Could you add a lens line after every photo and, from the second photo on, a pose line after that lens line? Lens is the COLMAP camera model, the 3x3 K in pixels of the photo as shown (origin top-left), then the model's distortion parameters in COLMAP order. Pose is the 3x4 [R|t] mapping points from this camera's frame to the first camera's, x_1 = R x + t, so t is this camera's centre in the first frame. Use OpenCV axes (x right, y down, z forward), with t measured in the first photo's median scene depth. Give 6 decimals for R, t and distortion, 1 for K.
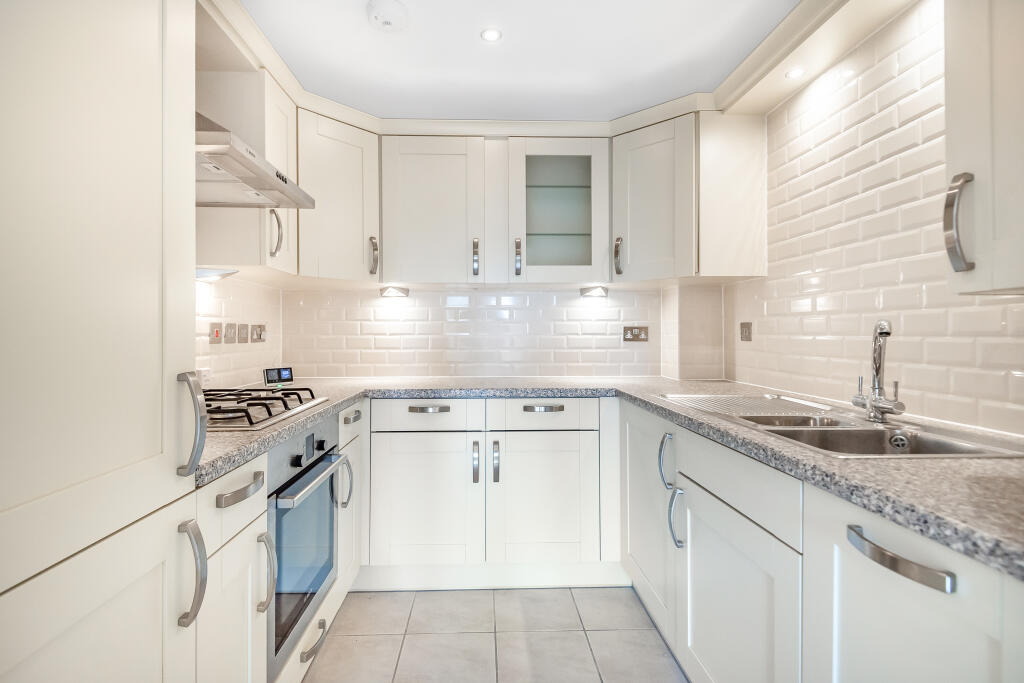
lens RADIAL K [[508.1, 0, 509.2], [0, 508.1, 341.2], [0, 0, 1]] dist [-0.000042, 0.000032]
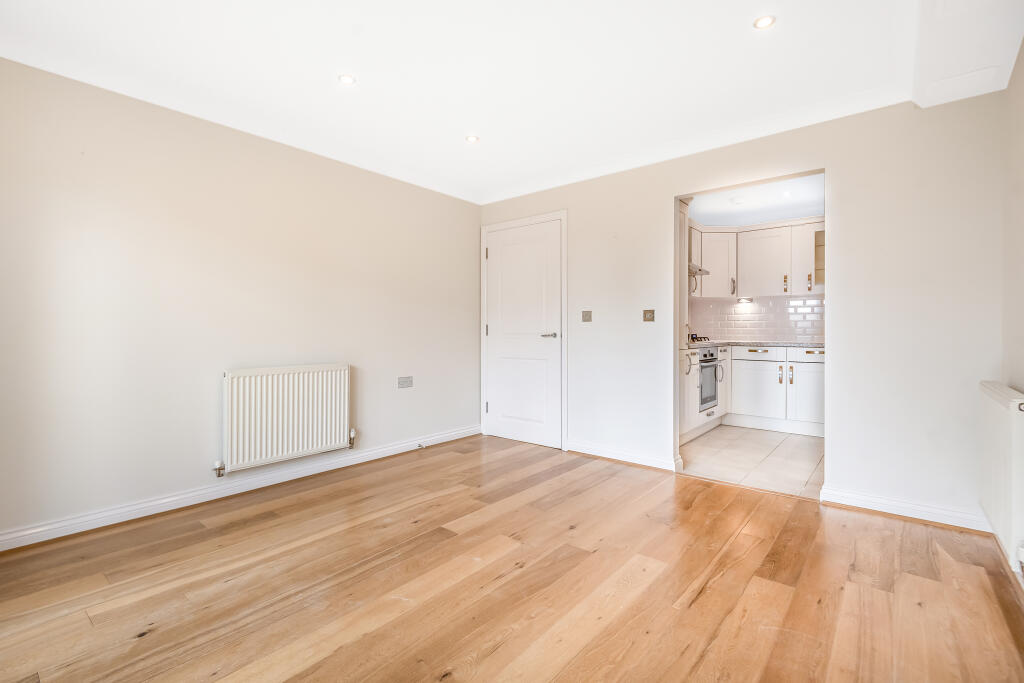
lens RADIAL K [[468.1, 0, 493.2], [0, 468.1, 331.6], [0, 0, 1]] dist [0.009988, -0.000442]
pose [[0.724424, 0.000809, -0.689354, 0.452227], [-0.002130, 0.999997, -0.001065, 0.047651], [0.689351, 0.002240, 0.724424, -1.423954]]
